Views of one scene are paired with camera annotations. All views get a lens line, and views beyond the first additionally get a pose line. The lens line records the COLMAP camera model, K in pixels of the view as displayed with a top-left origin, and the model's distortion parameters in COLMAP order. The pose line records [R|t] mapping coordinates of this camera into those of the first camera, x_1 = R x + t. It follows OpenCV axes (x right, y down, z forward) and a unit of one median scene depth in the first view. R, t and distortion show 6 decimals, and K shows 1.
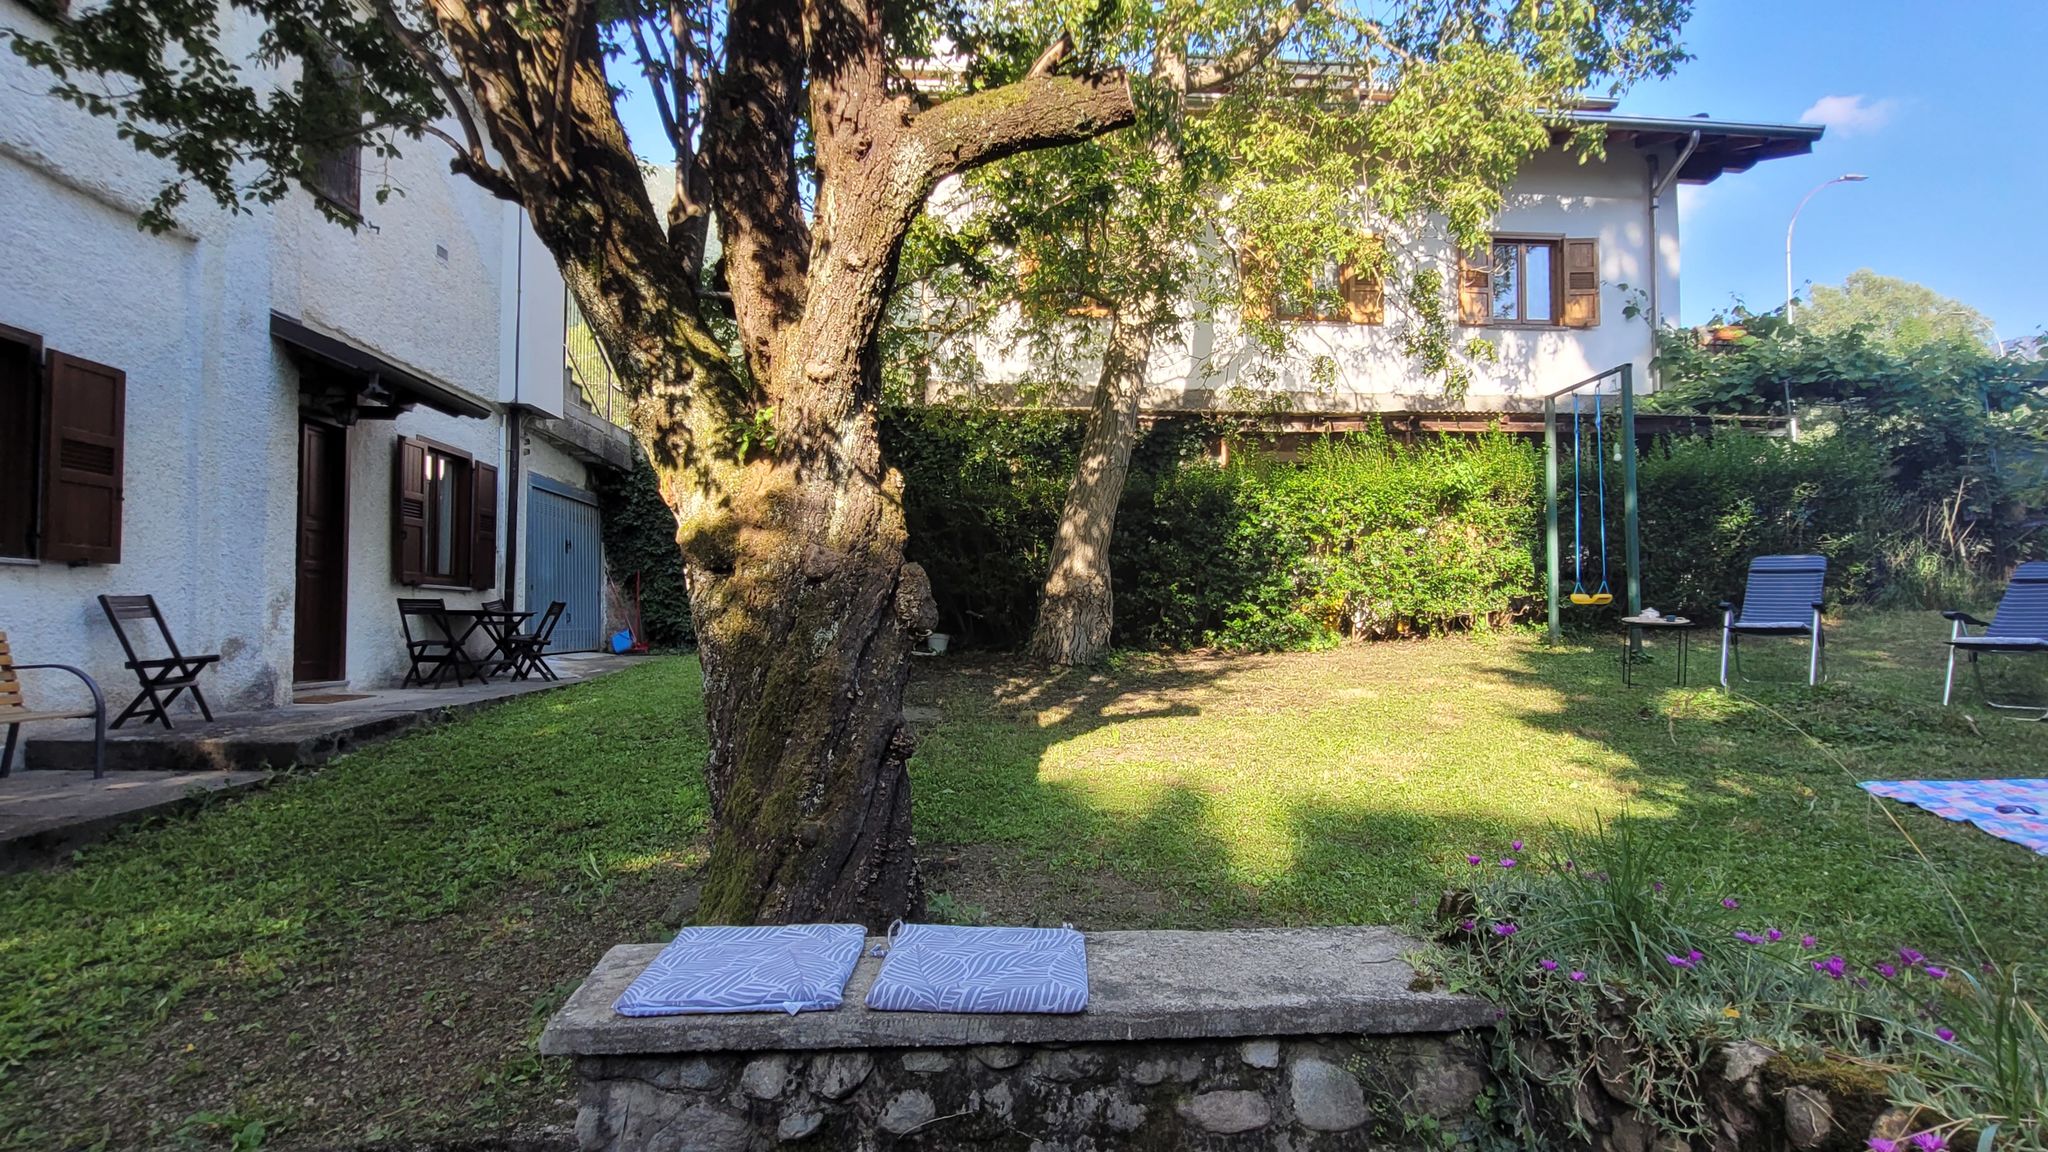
lens RADIAL K [[1012.5, 0, 1024.0], [0, 1012.5, 576.0], [0, 0, 1]] dist [0.030474, -0.019469]
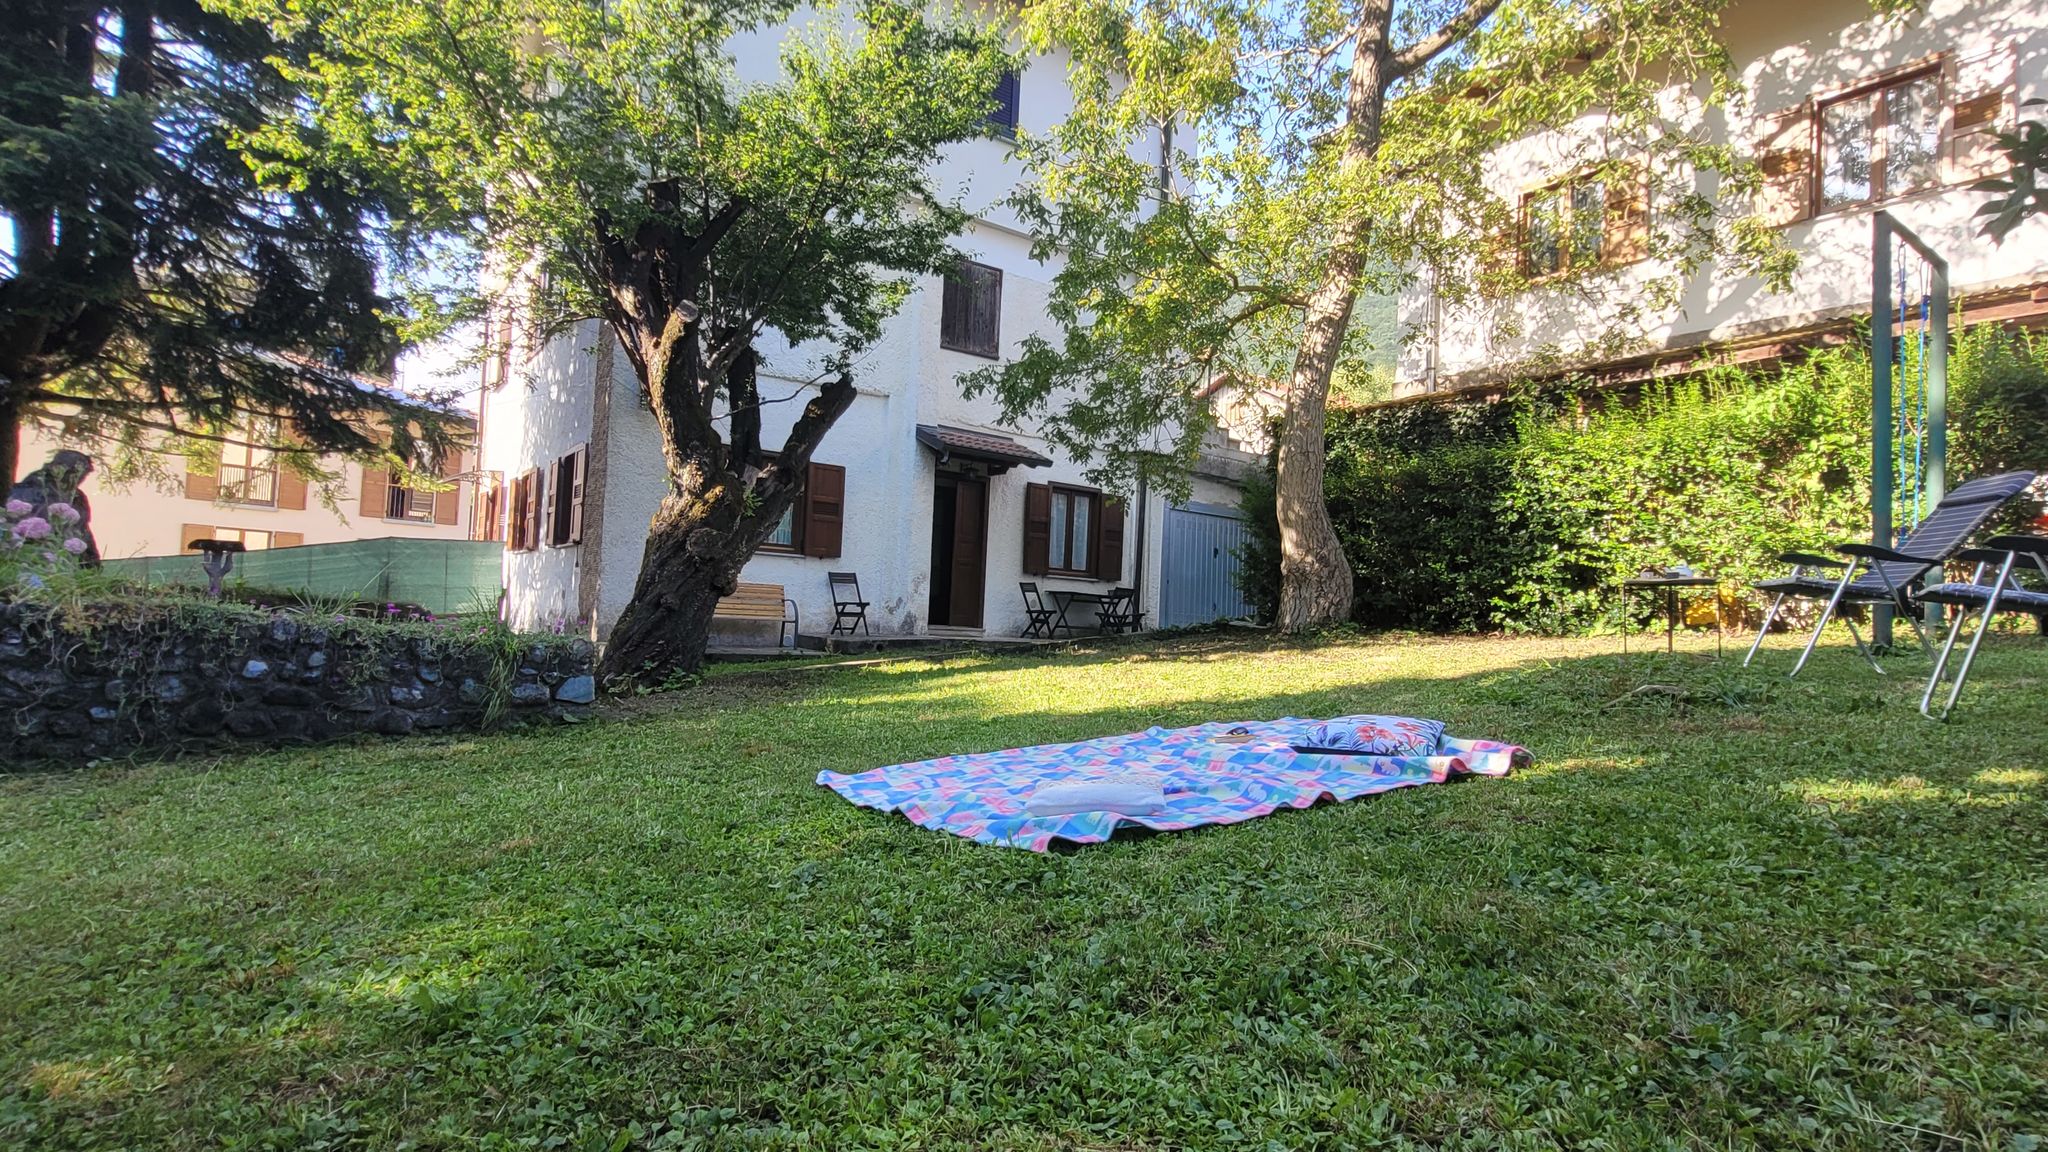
lens RADIAL K [[1012.5, 0, 1024.0], [0, 1012.5, 576.0], [0, 0, 1]] dist [0.030474, -0.019469]
pose [[0.537974, -0.009598, -0.842907, 0.915943], [-0.013261, 0.999715, -0.019847, 0.053260], [0.842857, 0.021855, 0.537693, 0.169539]]
